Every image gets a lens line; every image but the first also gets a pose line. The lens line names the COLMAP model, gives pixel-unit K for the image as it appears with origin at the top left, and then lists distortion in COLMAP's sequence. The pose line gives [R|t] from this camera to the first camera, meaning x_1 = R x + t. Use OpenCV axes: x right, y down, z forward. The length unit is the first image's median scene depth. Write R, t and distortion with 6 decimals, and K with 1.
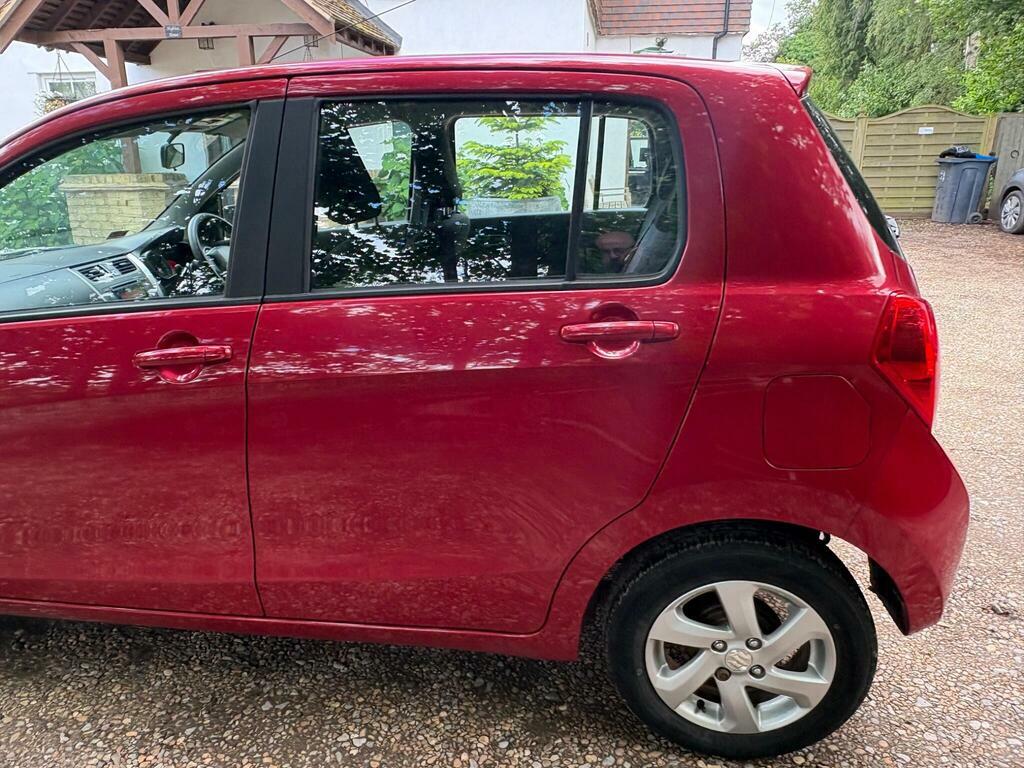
lens RADIAL K [[751.3, 0, 512.0], [0, 751.3, 384.0], [0, 0, 1]] dist [-0.000426, 0.004503]
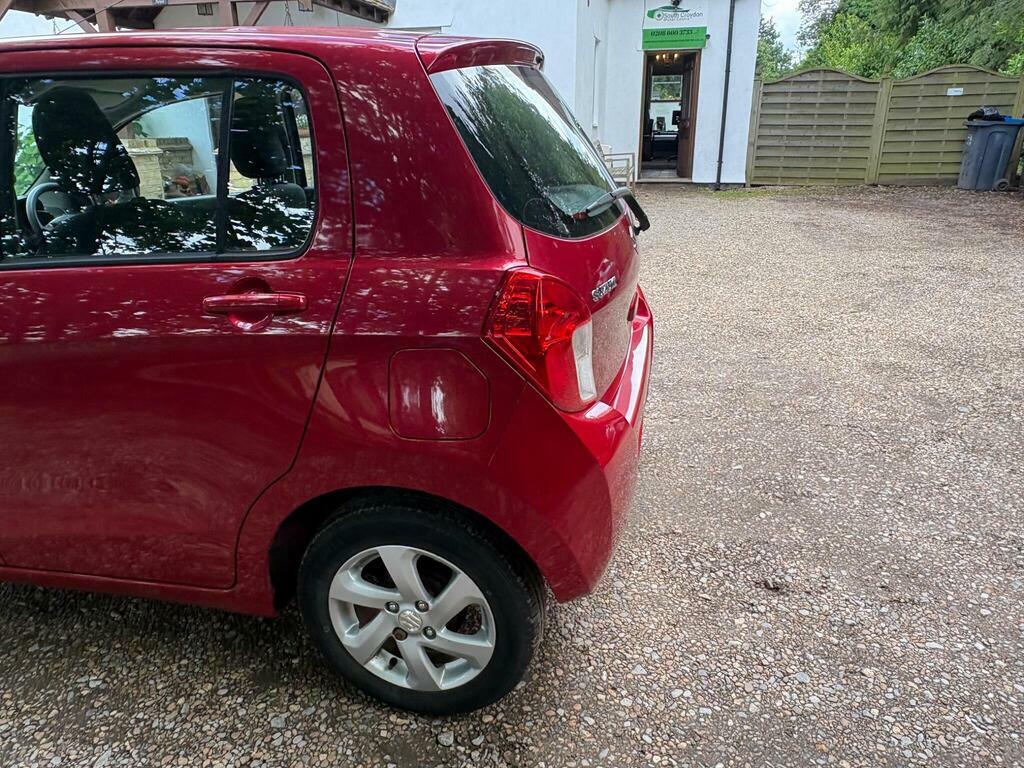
lens RADIAL K [[751.3, 0, 512.0], [0, 751.3, 384.0], [0, 0, 1]] dist [-0.000426, 0.004503]
pose [[0.997786, 0.018540, -0.063868, 0.446457], [-0.015694, 0.998874, 0.044769, -0.008692], [0.064626, -0.043668, 0.996954, -0.013871]]
